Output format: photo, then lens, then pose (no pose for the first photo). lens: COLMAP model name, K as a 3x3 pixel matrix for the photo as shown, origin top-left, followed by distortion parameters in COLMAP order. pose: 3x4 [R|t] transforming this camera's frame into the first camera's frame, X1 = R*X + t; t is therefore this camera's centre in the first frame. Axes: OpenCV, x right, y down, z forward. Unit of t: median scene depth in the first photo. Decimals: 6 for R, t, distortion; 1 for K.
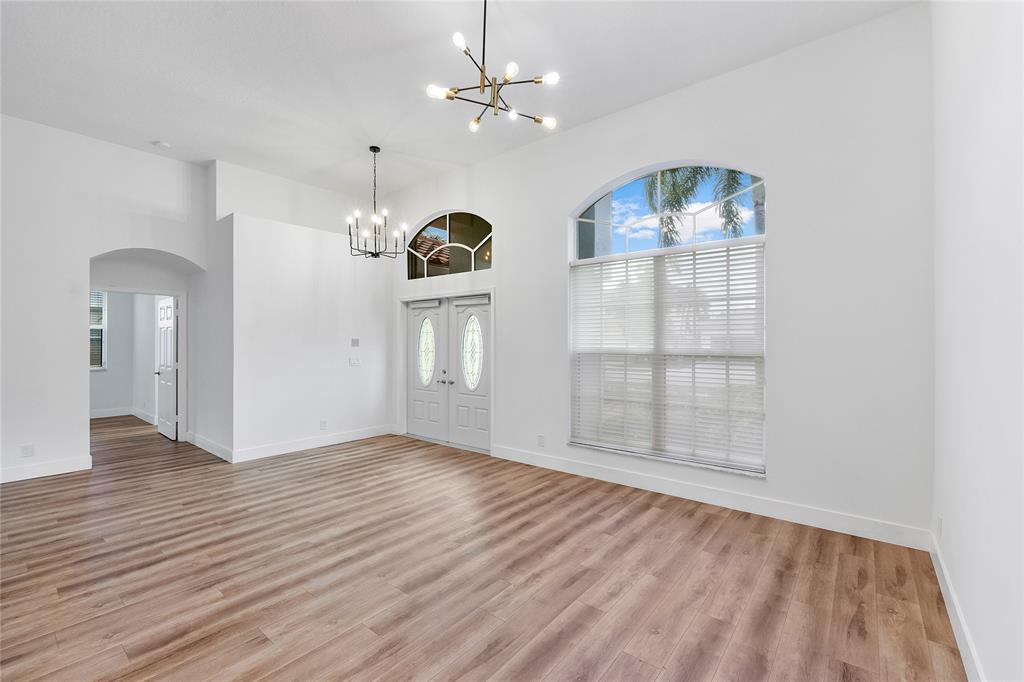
lens RADIAL K [[437.9, 0, 516.6], [0, 437.9, 340.8], [0, 0, 1]] dist [0.001717, -0.000356]
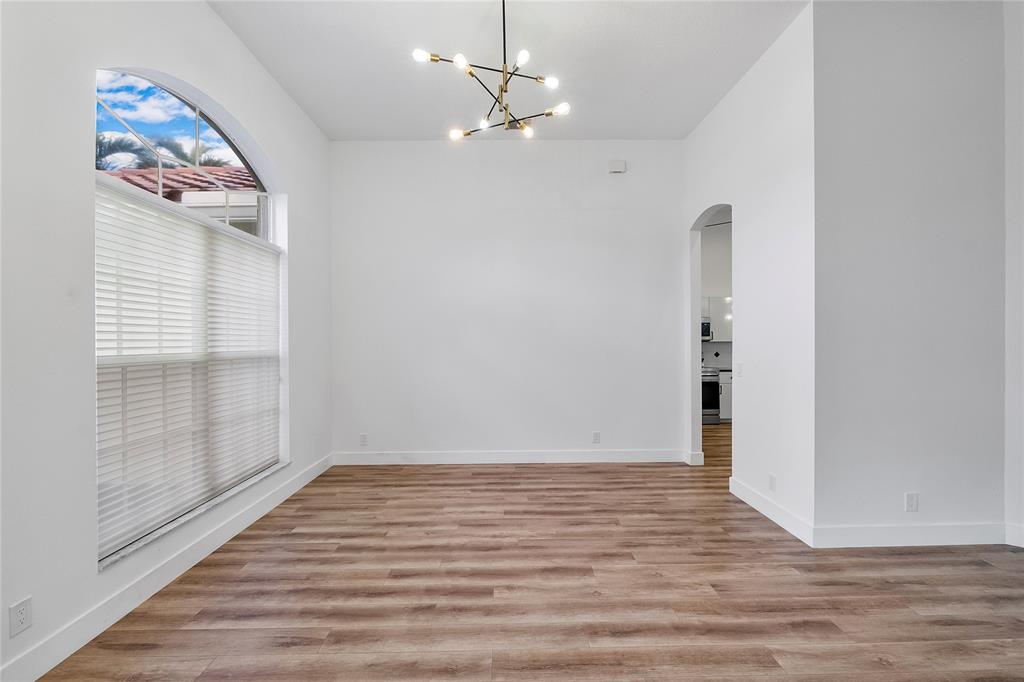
lens RADIAL K [[437.9, 0, 510.7], [0, 437.9, 340.9], [0, 0, 1]] dist [0.001717, -0.000356]
pose [[-0.636588, 0.003466, 0.771196, -0.843321], [0.004040, 0.999991, -0.001159, 0.004300], [-0.771193, 0.002378, -0.636597, 1.608947]]
